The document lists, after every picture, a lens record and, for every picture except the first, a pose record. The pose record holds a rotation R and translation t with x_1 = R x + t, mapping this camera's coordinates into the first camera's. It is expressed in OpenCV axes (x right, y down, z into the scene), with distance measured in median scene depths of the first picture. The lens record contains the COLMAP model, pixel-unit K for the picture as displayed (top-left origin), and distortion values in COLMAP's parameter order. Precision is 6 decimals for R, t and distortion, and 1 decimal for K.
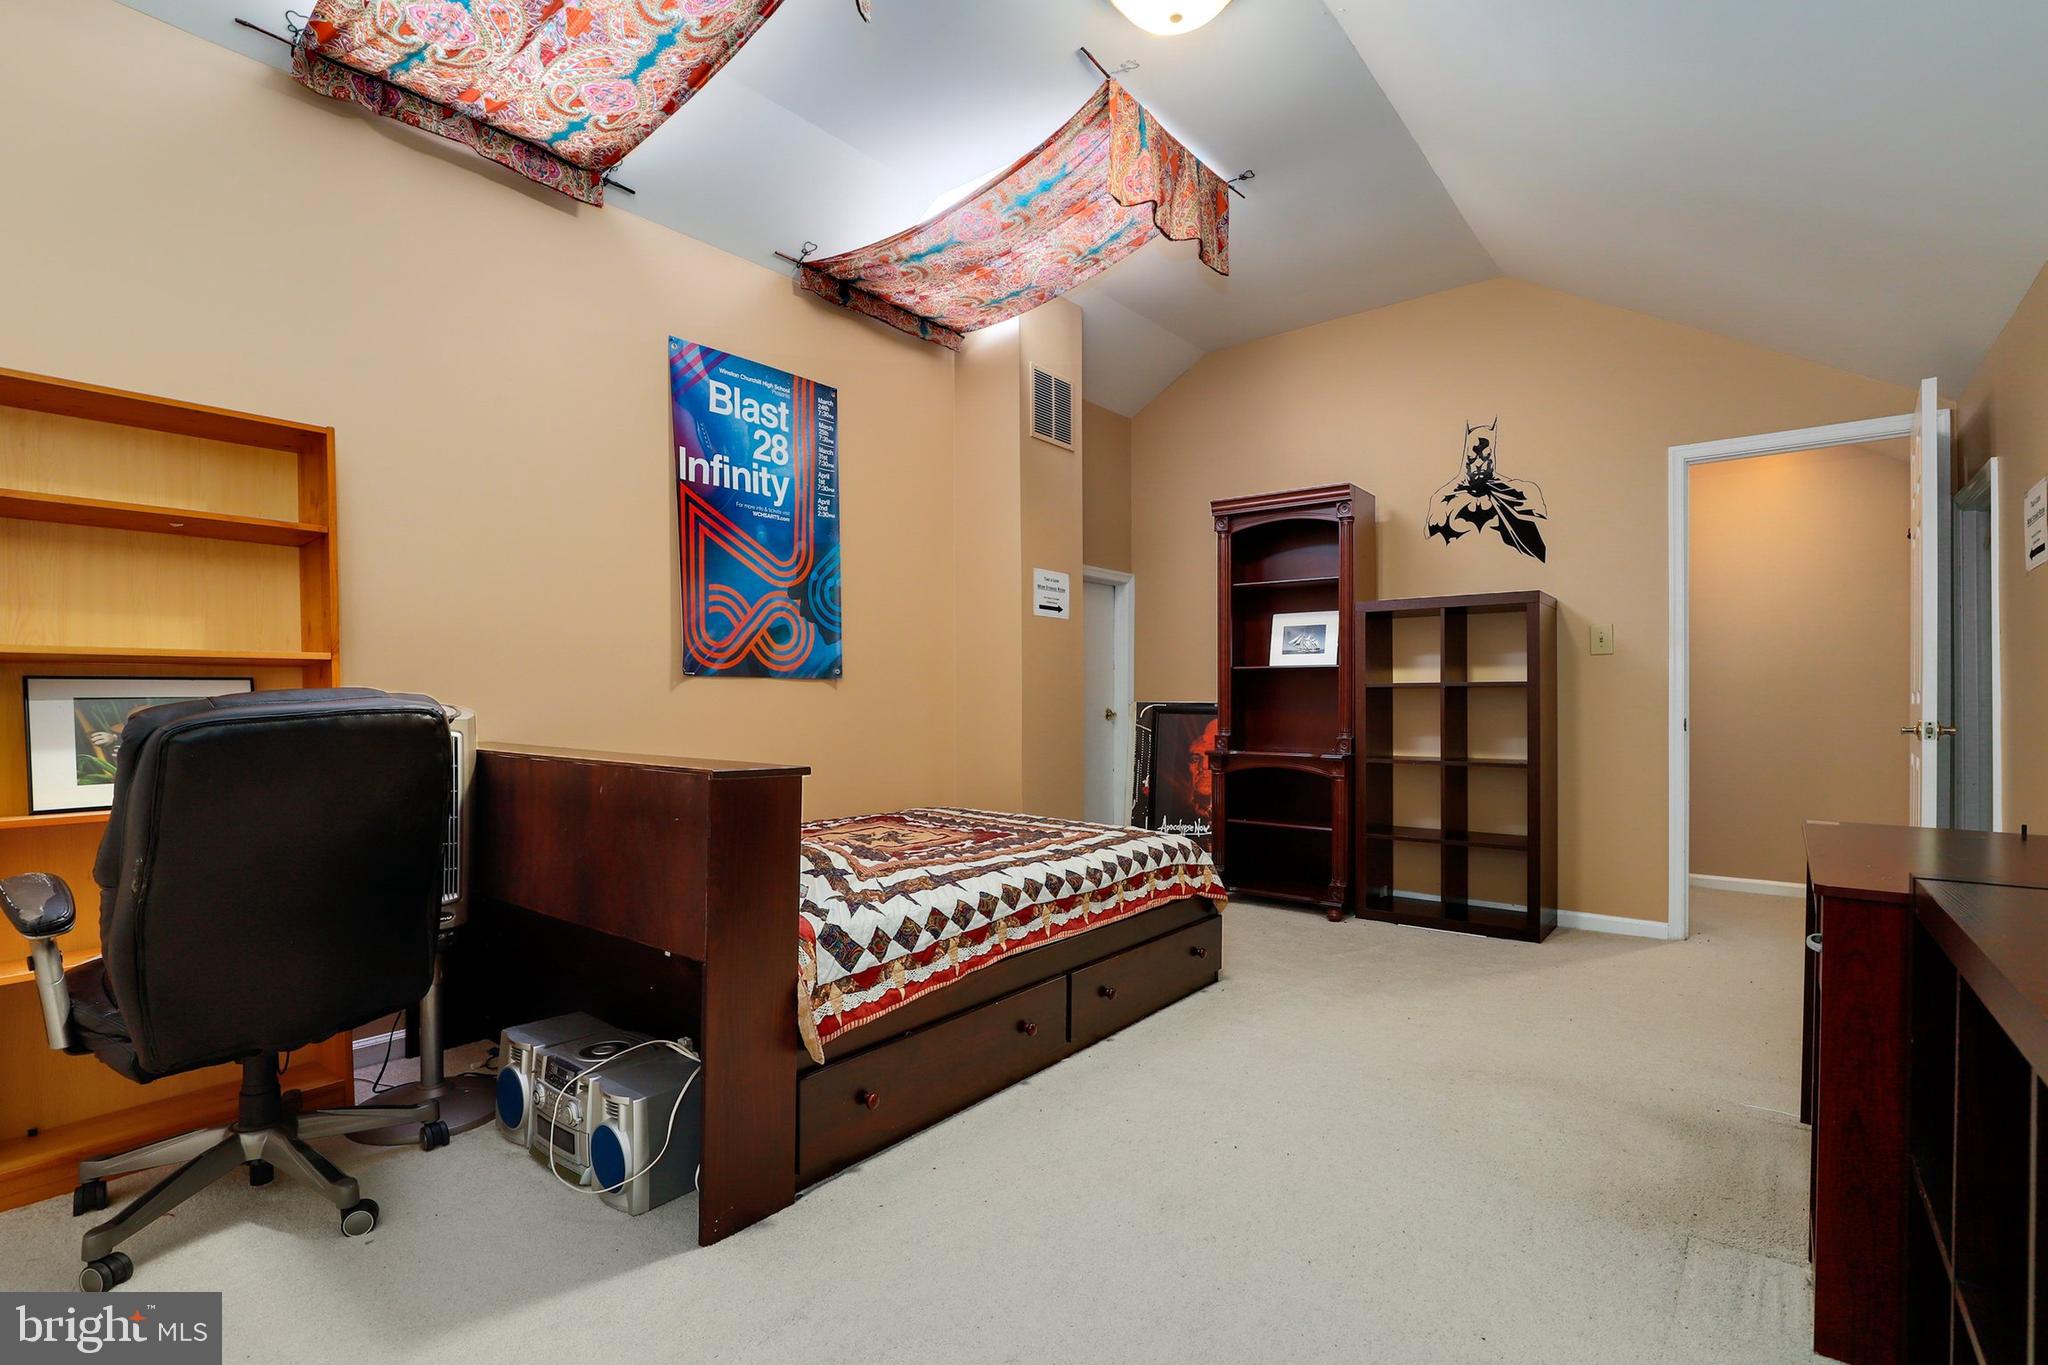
lens RADIAL K [[936.0, 0, 1035.2], [0, 936.0, 697.2], [0, 0, 1]] dist [-0.029089, 0.001814]
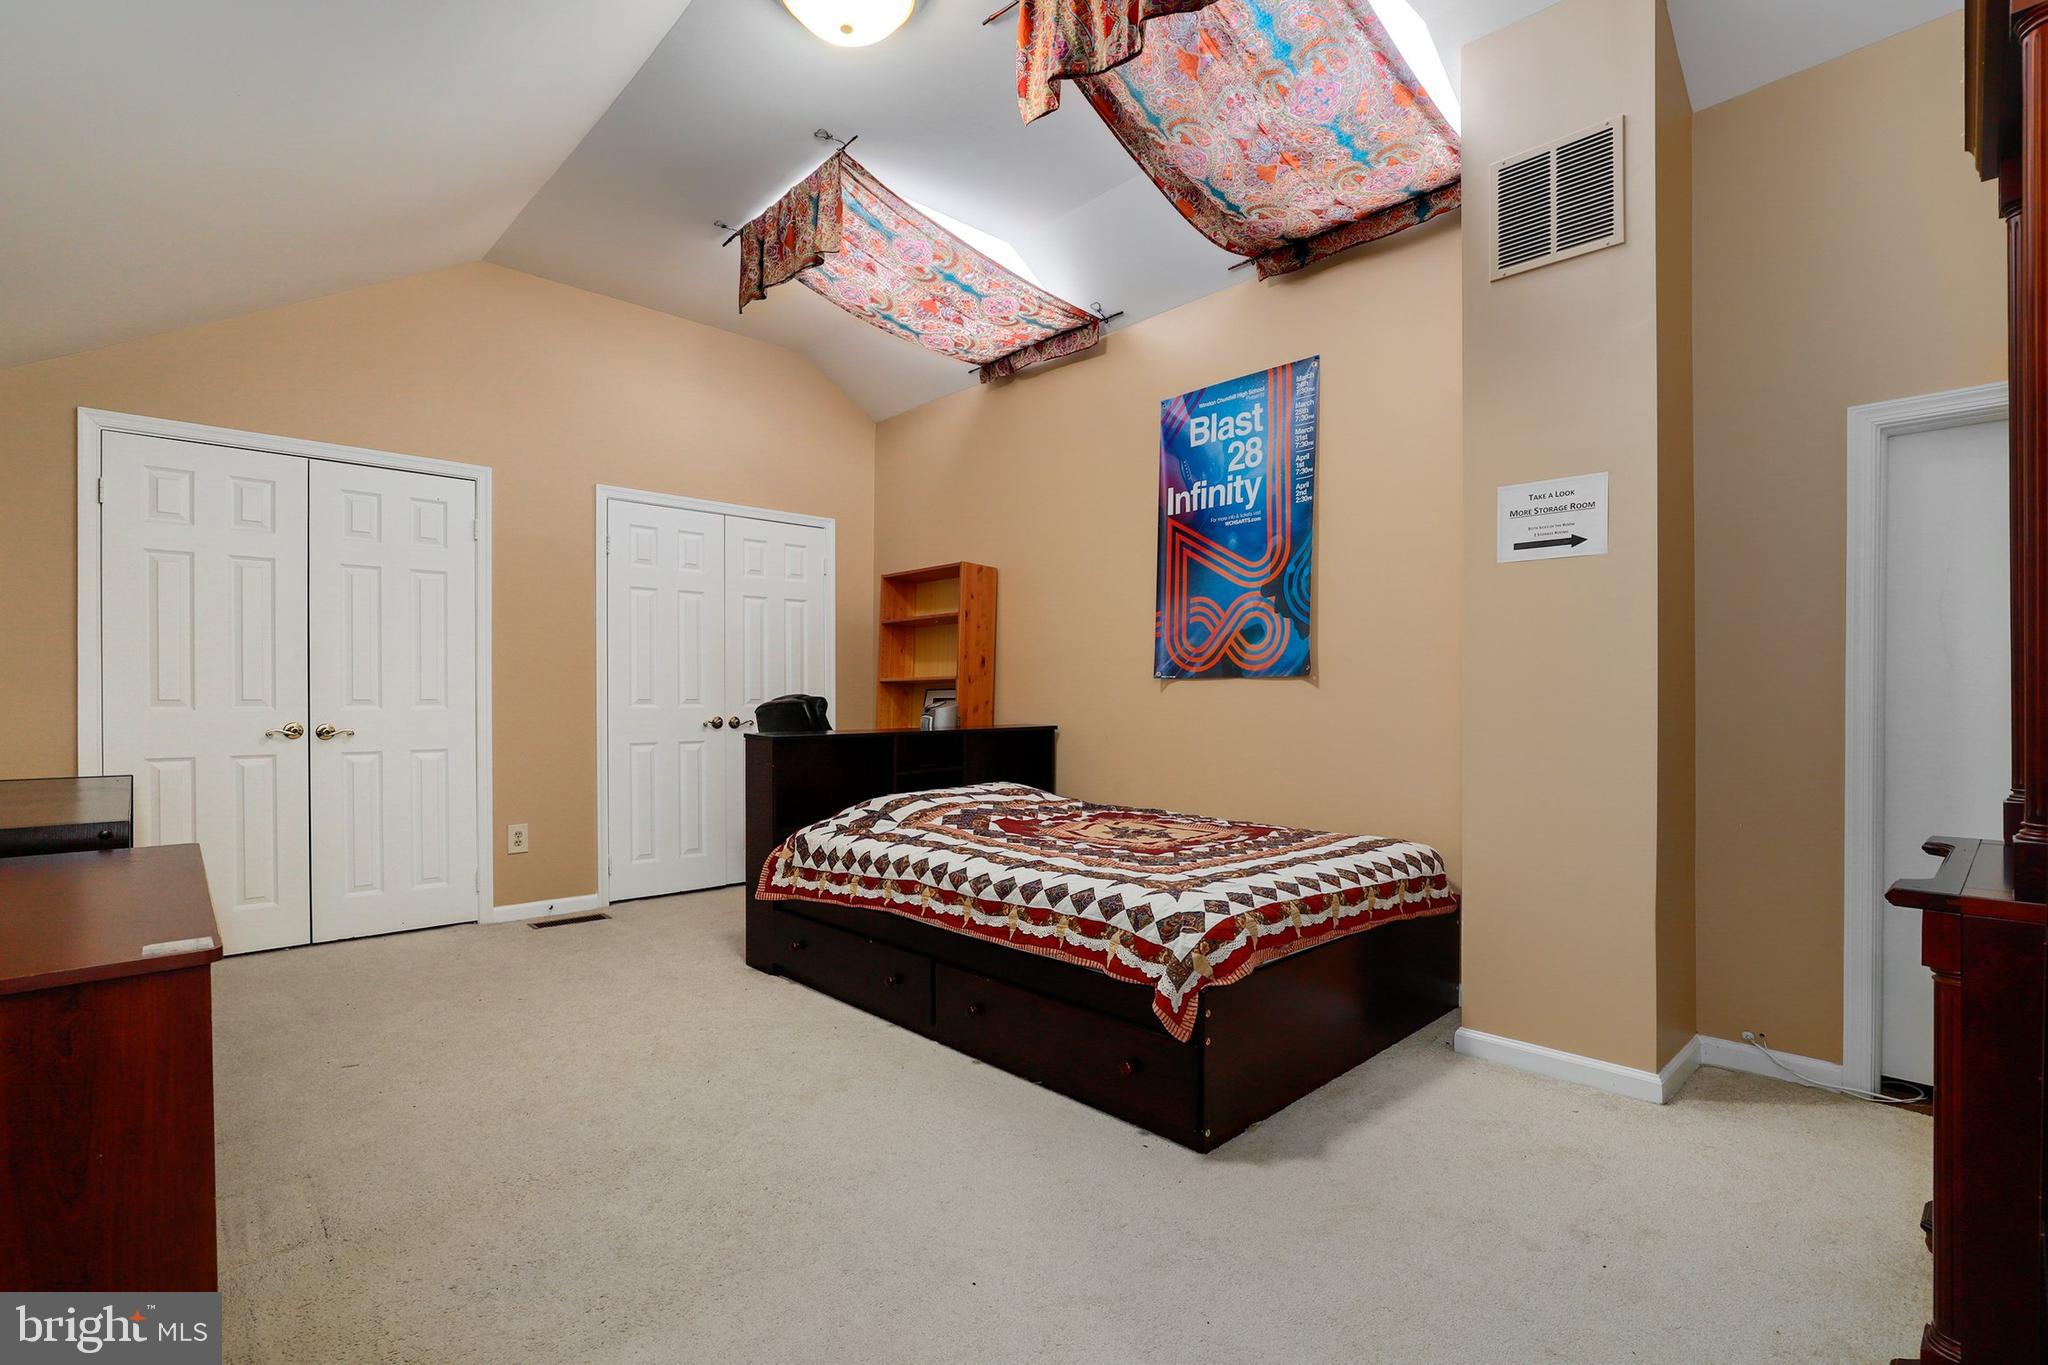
lens RADIAL K [[936.0, 0, 1033.9], [0, 936.0, 692.1], [0, 0, 1]] dist [-0.029089, 0.001814]
pose [[-0.135127, -0.007896, -0.990797, 0.776889], [0.002734, 0.999961, -0.008342, 0.003143], [0.990825, -0.003836, -0.135100, 0.919243]]
